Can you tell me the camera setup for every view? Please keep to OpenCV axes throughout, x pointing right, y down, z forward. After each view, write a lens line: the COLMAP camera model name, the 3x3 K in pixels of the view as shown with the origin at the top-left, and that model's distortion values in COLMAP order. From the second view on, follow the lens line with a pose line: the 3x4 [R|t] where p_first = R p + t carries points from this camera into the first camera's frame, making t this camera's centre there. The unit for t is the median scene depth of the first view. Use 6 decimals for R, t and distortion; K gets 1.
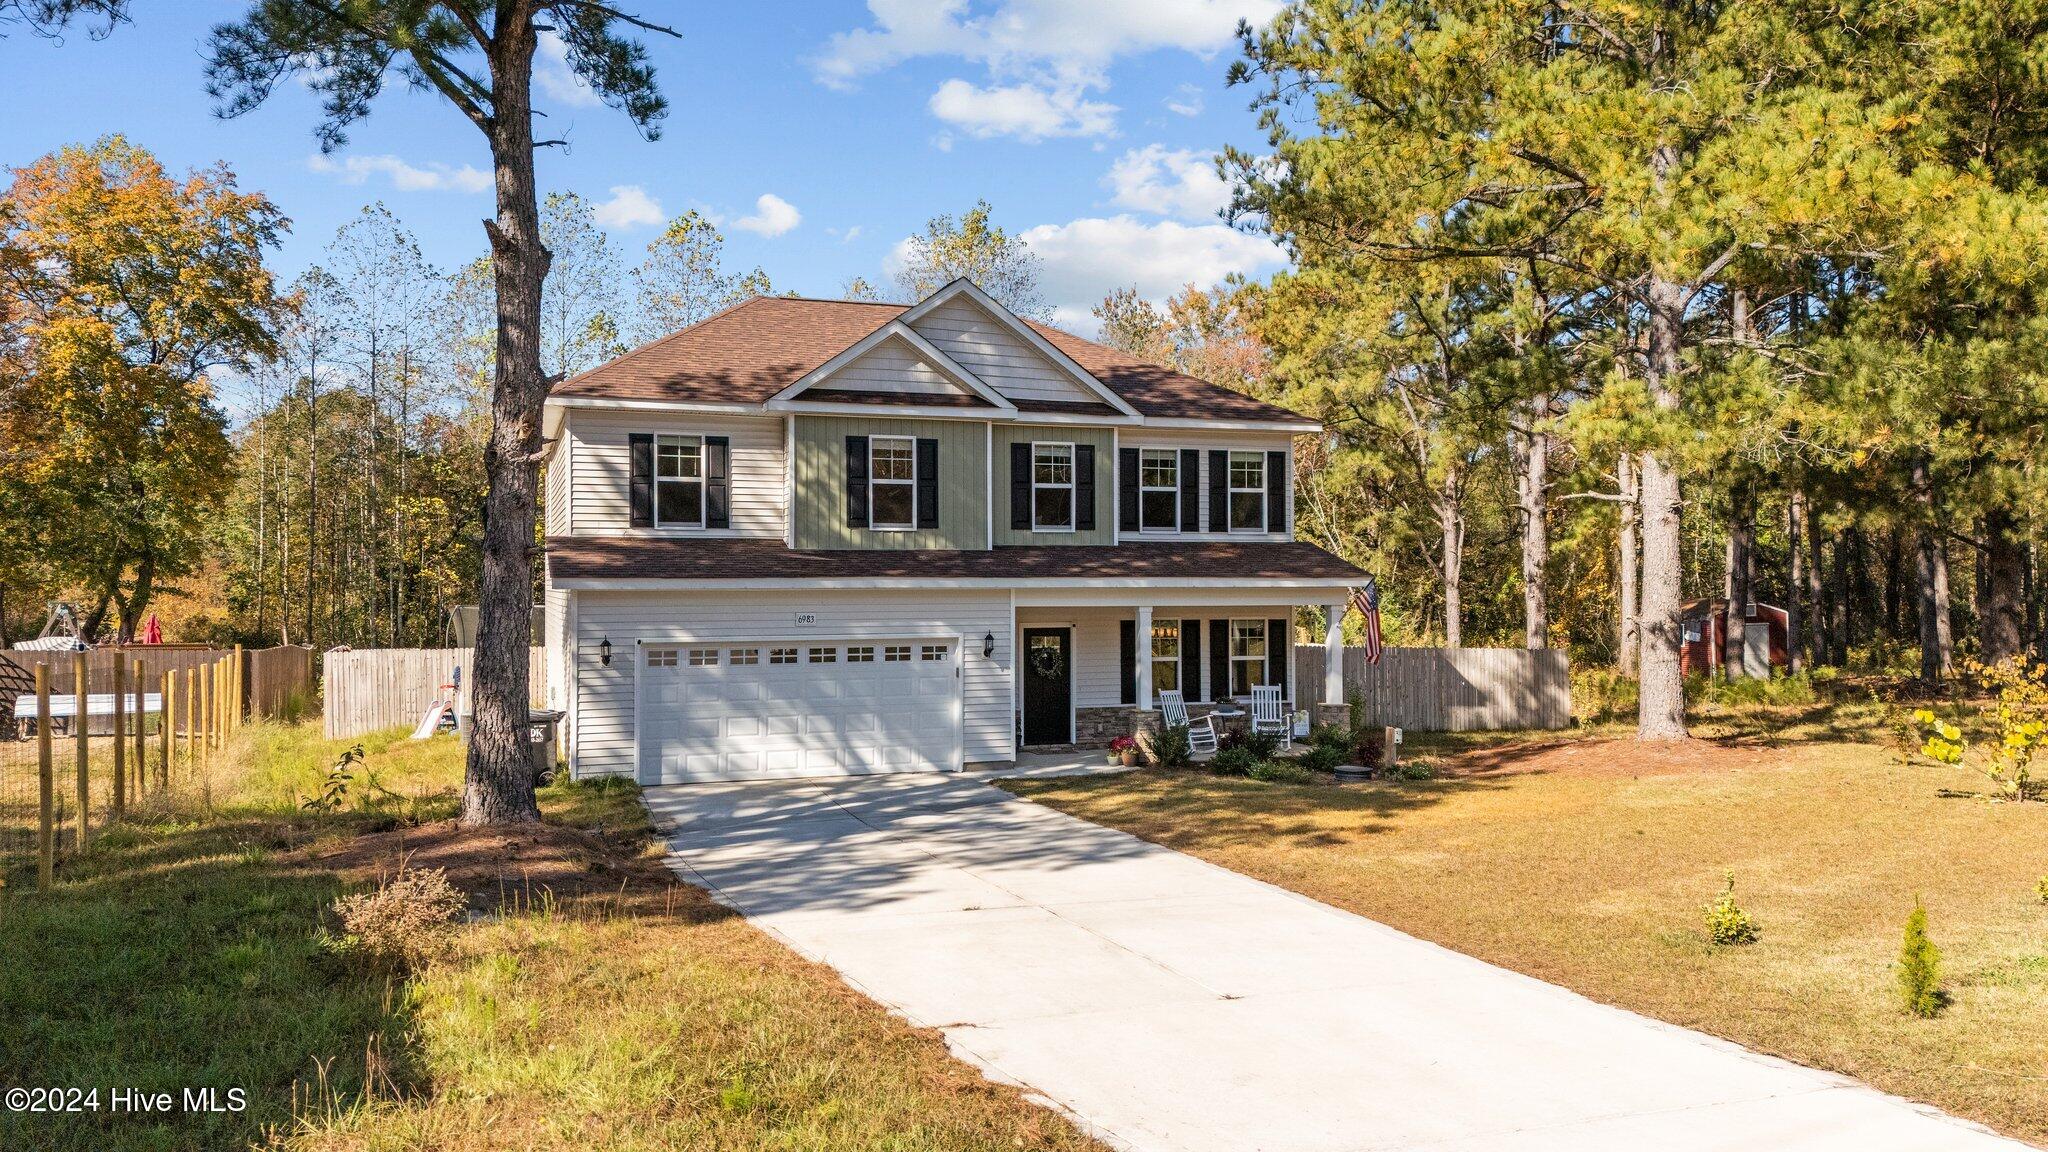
lens RADIAL K [[1531.2, 0, 1049.1], [0, 1531.2, 570.0], [0, 0, 1]] dist [0.062866, -0.054328]
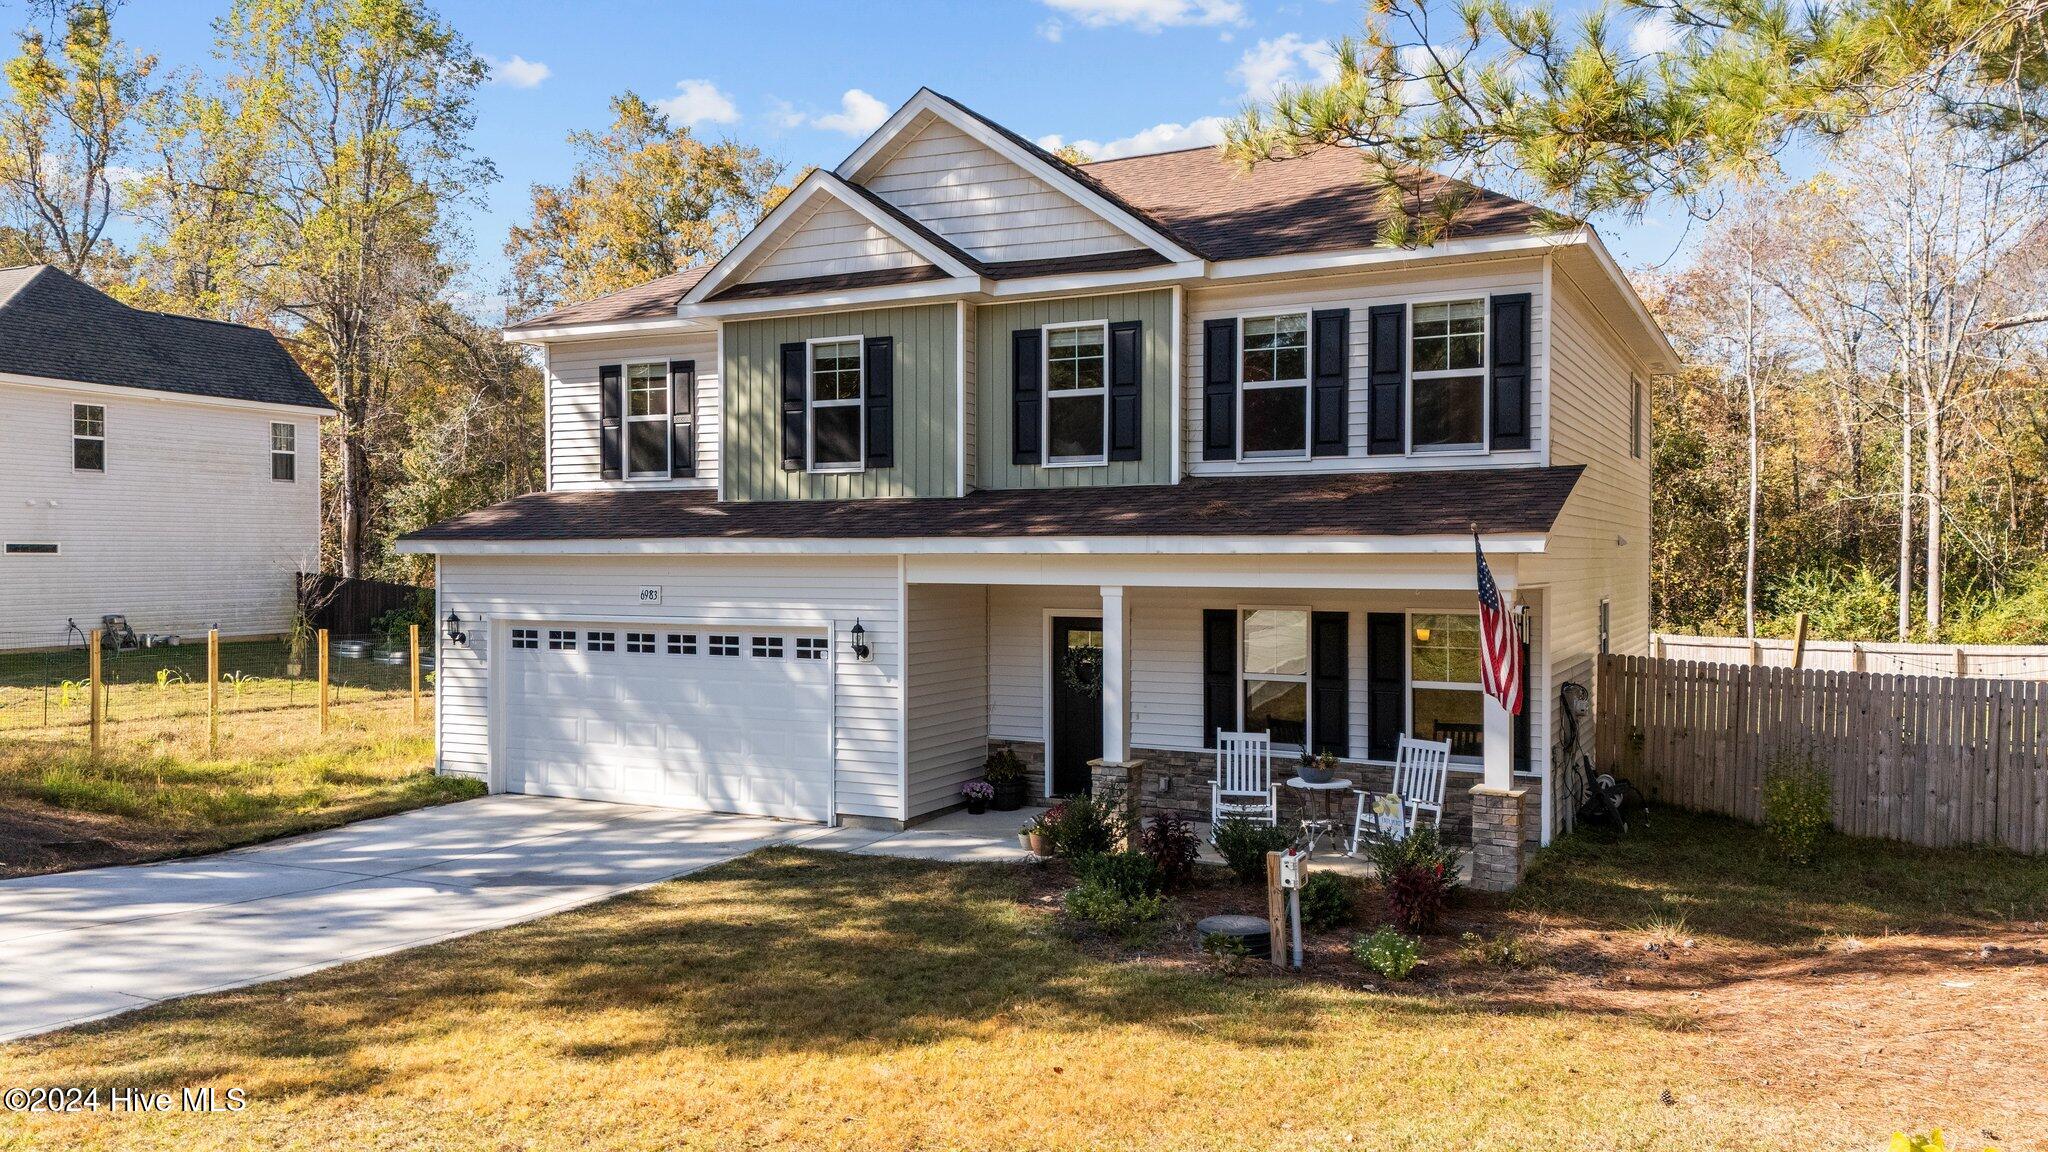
lens RADIAL K [[1531.2, 0, 1020.6], [0, 1531.2, 571.5], [0, 0, 1]] dist [0.062866, -0.054328]
pose [[0.674201, 0.010191, -0.738477, 0.473199], [0.005142, 0.999816, 0.018492, 0.007164], [0.738530, -0.016265, 0.674025, 0.581468]]
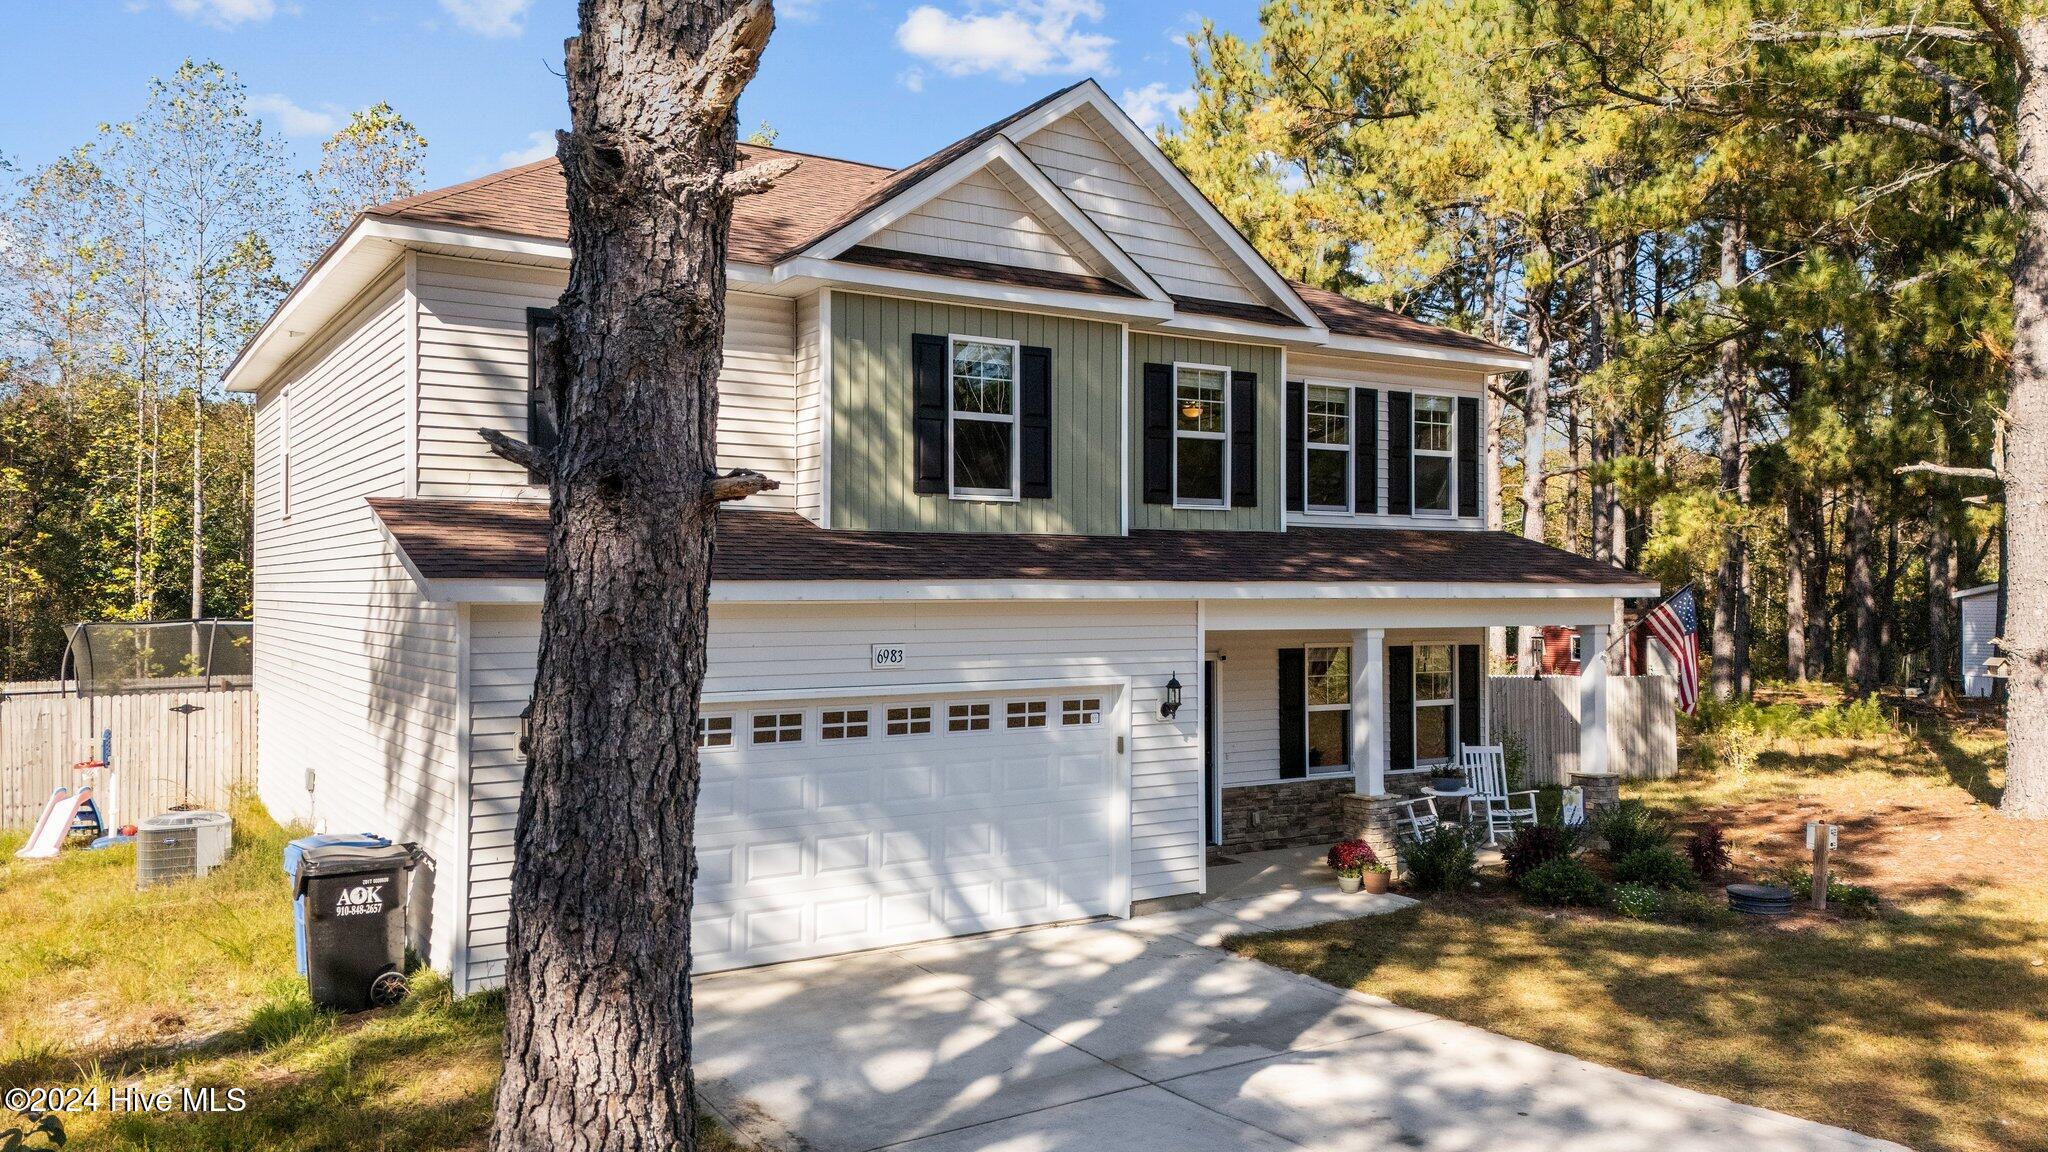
lens RADIAL K [[1531.2, 0, 1041.1], [0, 1531.2, 568.6], [0, 0, 1]] dist [0.062866, -0.054328]
pose [[0.973953, 0.005929, 0.226673, -0.211262], [-0.004884, 0.999975, -0.005173, 0.003229], [-0.226698, 0.003931, 0.973957, 0.423229]]
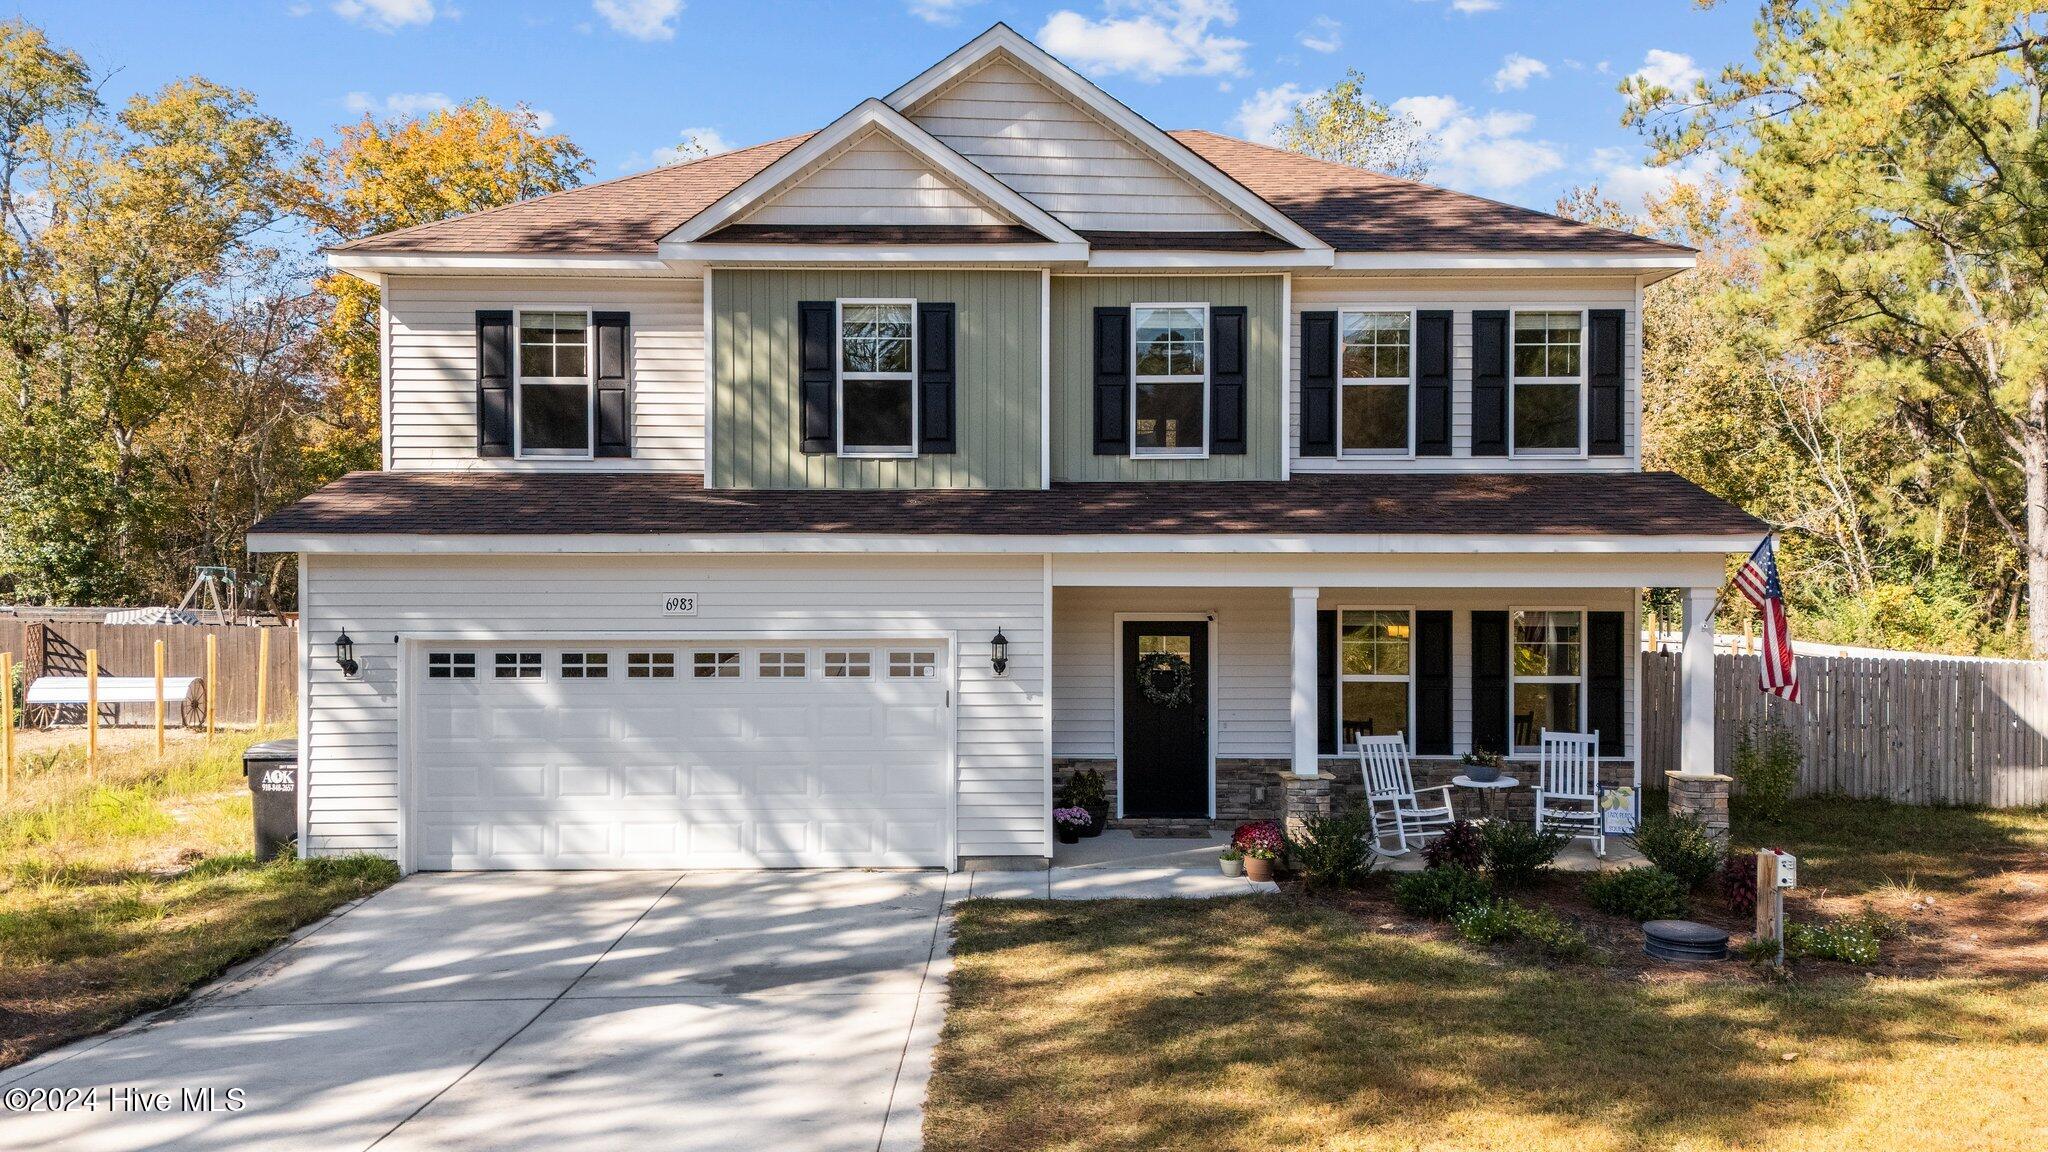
lens RADIAL K [[1531.2, 0, 1028.1], [0, 1531.2, 574.1], [0, 0, 1]] dist [0.062866, -0.054328]
pose [[0.943160, 0.006649, -0.332273, 0.152803], [0.000579, 0.999765, 0.021649, 0.007046], [0.332339, -0.020611, 0.942935, 0.447441]]
